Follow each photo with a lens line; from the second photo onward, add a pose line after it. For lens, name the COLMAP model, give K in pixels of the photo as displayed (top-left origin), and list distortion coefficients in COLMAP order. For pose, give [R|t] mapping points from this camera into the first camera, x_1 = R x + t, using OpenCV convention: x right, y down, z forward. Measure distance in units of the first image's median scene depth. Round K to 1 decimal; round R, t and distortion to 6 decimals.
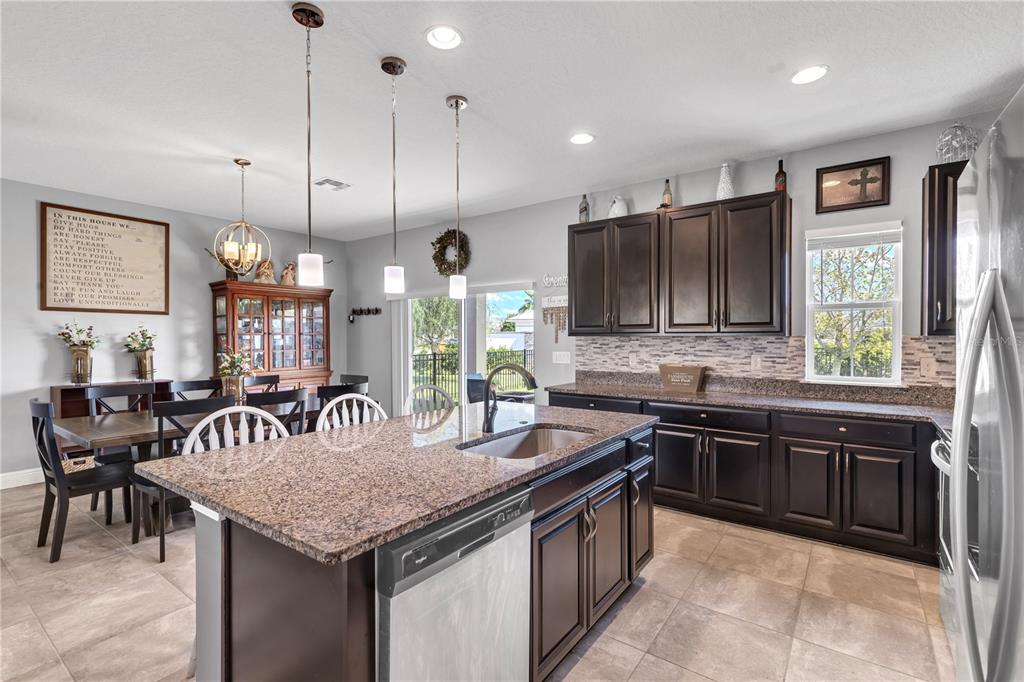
lens RADIAL K [[470.0, 0, 518.8], [0, 470.0, 341.7], [0, 0, 1]] dist [0.007657, -0.001515]
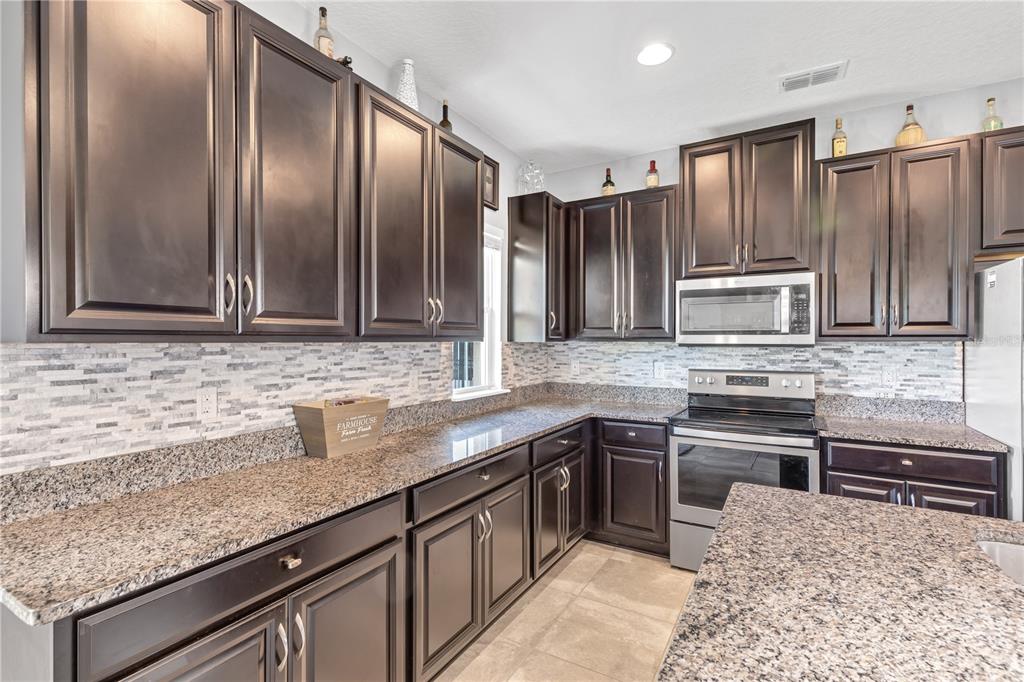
lens RADIAL K [[470.0, 0, 513.6], [0, 470.0, 338.2], [0, 0, 1]] dist [0.007657, -0.001515]
pose [[-0.100477, 0.009923, 0.994890, -0.153153], [0.012249, 0.999887, -0.008736, -0.008634], [-0.994864, 0.011308, -0.100588, 0.788056]]
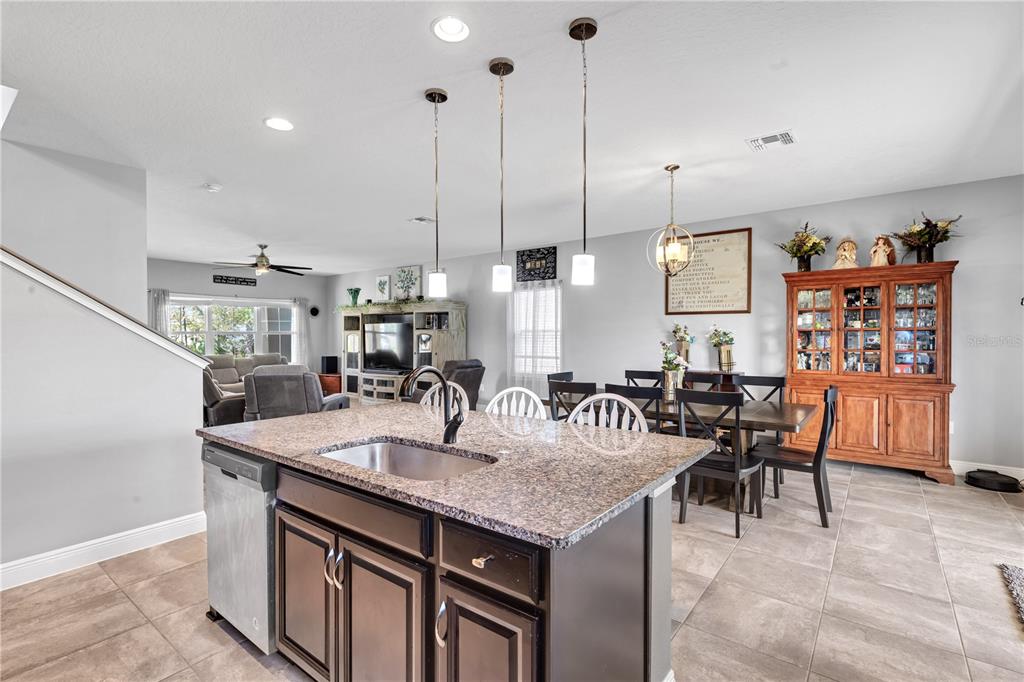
lens RADIAL K [[470.0, 0, 509.3], [0, 470.0, 342.2], [0, 0, 1]] dist [0.007657, -0.001515]
pose [[-0.029278, 0.015985, -0.999443, 0.406570], [-0.006913, 0.999845, 0.016194, -0.005205], [0.999547, 0.007384, -0.029163, 0.572909]]
